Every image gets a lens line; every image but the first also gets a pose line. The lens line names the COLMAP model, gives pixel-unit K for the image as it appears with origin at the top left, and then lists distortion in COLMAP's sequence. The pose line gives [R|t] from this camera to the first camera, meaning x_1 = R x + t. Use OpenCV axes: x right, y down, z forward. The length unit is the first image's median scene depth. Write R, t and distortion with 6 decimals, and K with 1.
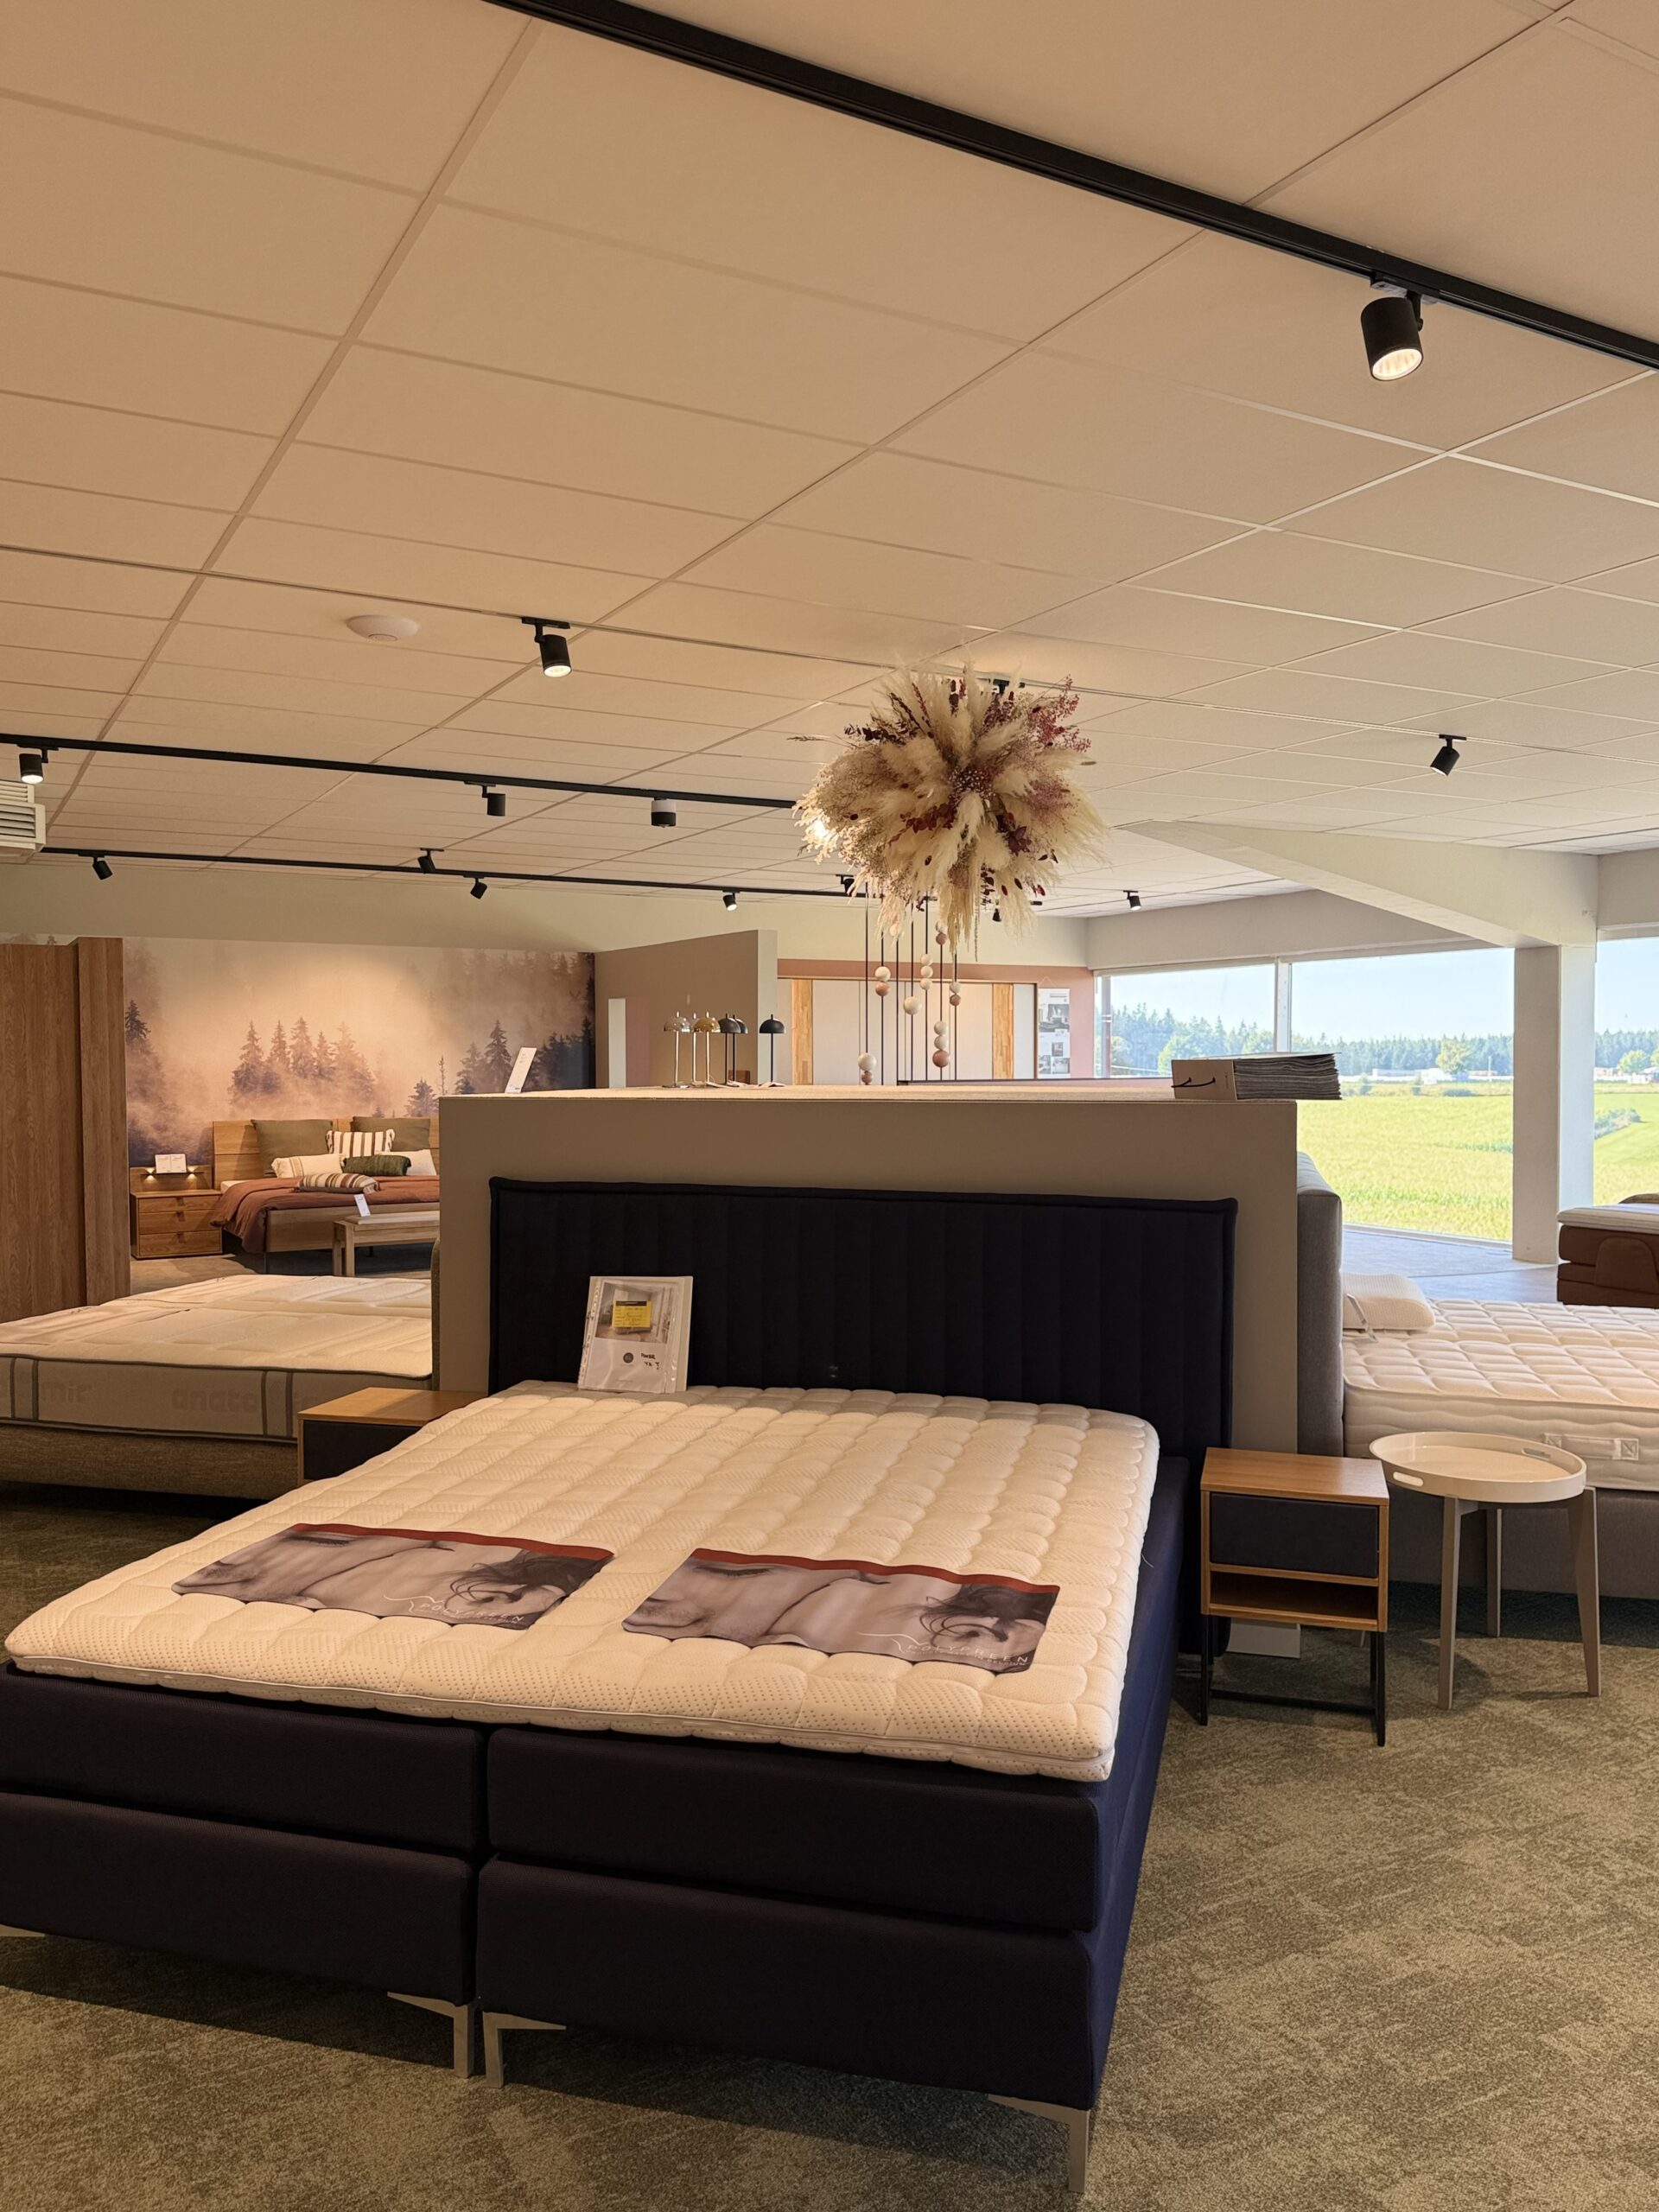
lens RADIAL K [[1643.4, 0, 834.6], [0, 1643.4, 1096.6], [0, 0, 1]] dist [0.208340, -0.406993]
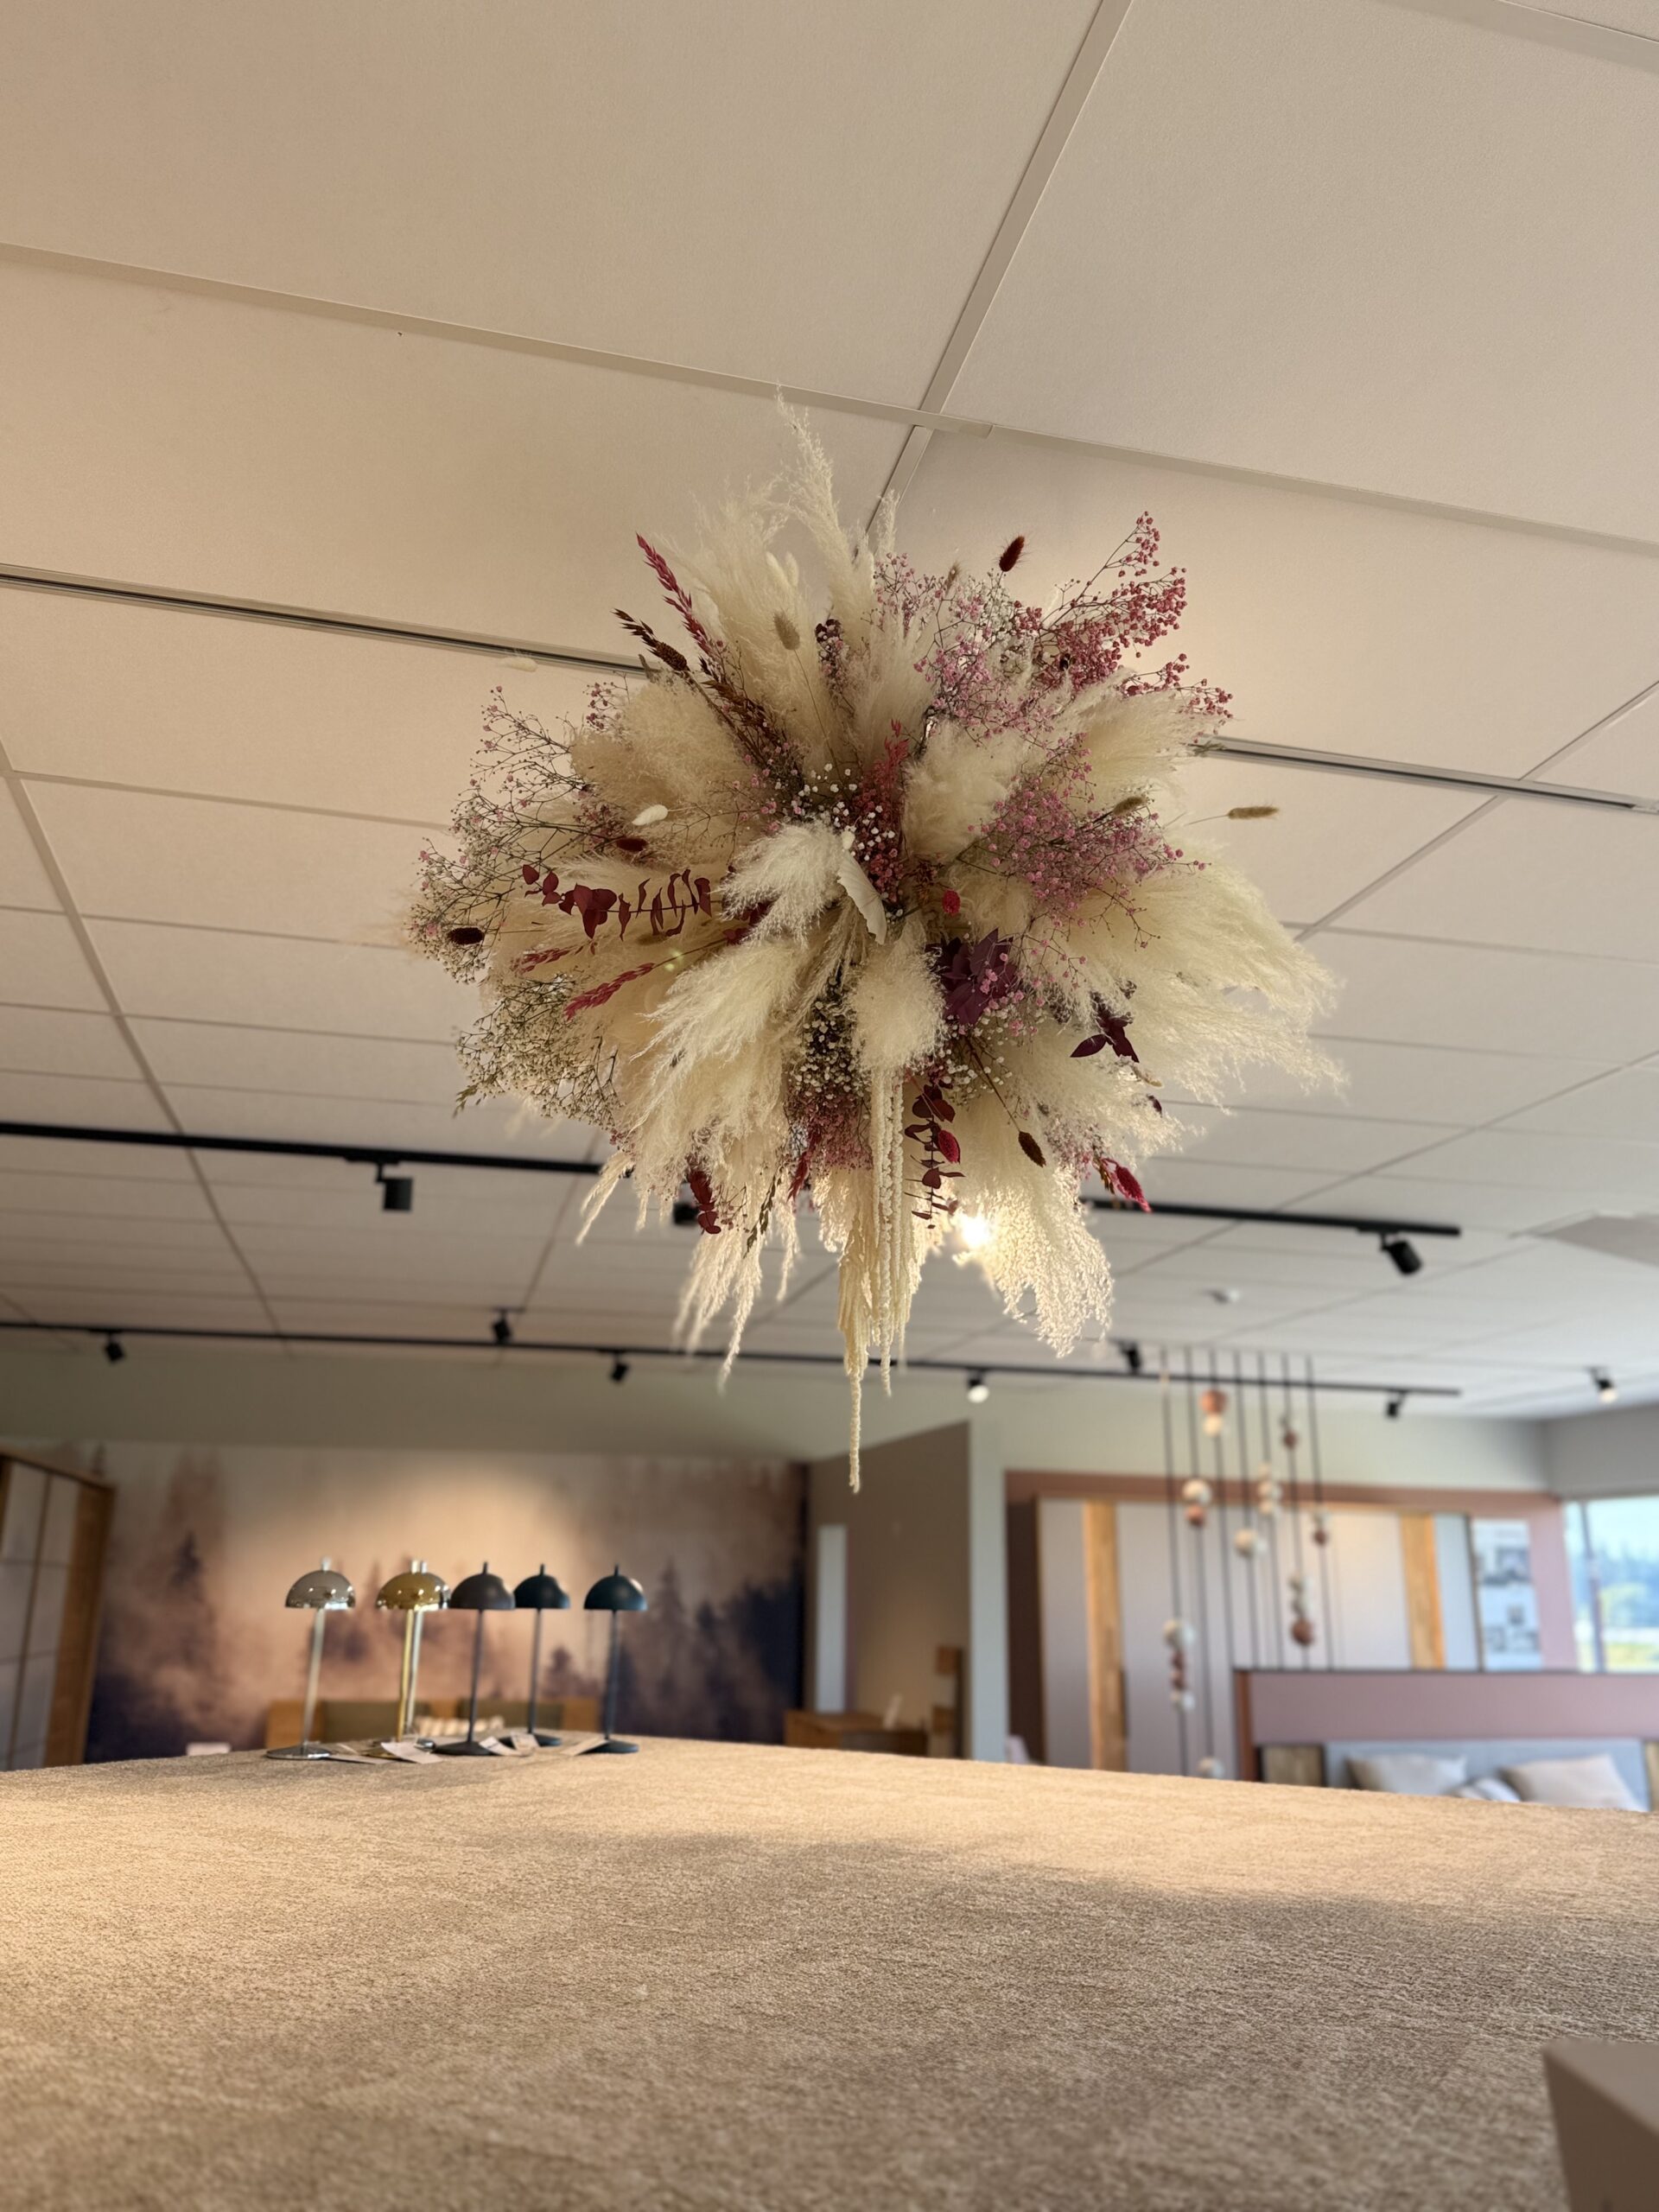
lens RADIAL K [[1667.2, 0, 830.3], [0, 1667.2, 1104.9], [0, 0, 1]] dist [0.004022, -0.000437]
pose [[0.964326, -0.056361, -0.258647, 0.067830], [-0.025494, 0.952756, -0.302664, -0.017739], [0.263486, 0.298461, 0.917331, 0.305907]]
